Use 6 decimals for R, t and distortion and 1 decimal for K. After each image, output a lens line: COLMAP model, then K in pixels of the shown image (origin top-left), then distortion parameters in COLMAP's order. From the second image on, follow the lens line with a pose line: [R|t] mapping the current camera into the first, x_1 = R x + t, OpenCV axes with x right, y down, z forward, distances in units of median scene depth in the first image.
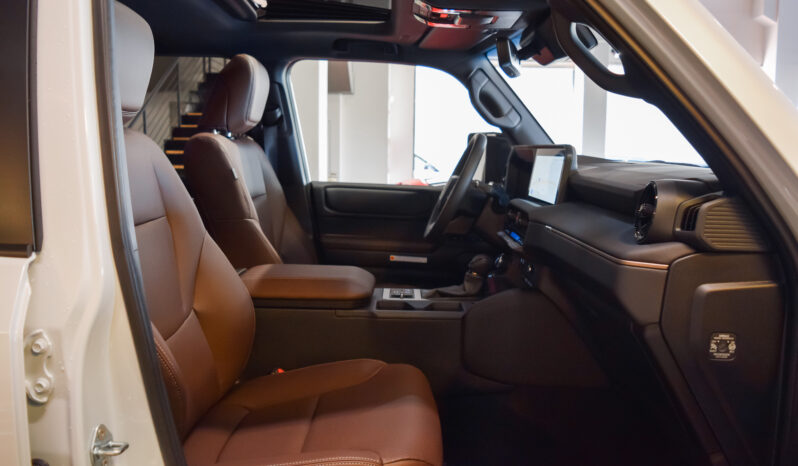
lens RADIAL K [[619.0, 0, 399.0], [0, 619.0, 233.0], [0, 0, 1]] dist [-0.093011, 0.000719]
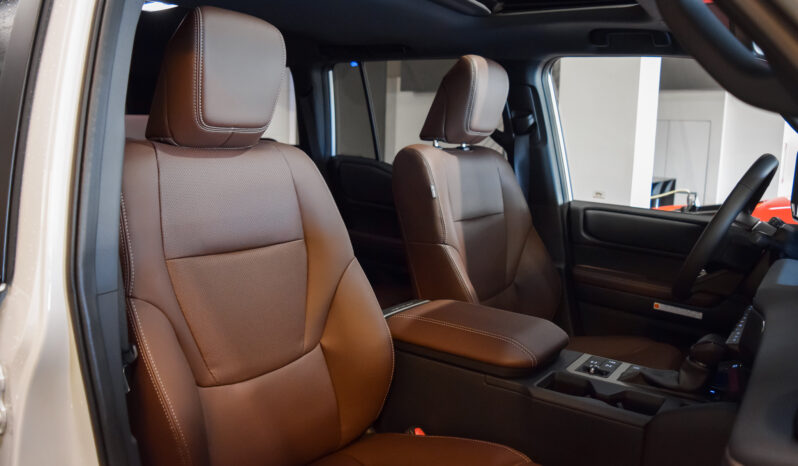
lens RADIAL K [[619.0, 0, 399.0], [0, 619.0, 233.0], [0, 0, 1]] dist [-0.093011, 0.000719]
pose [[0.815544, 0.098696, -0.570216, 0.191476], [-0.095529, 0.994791, 0.035555, -0.059673], [0.570755, 0.025476, 0.820725, 0.225177]]
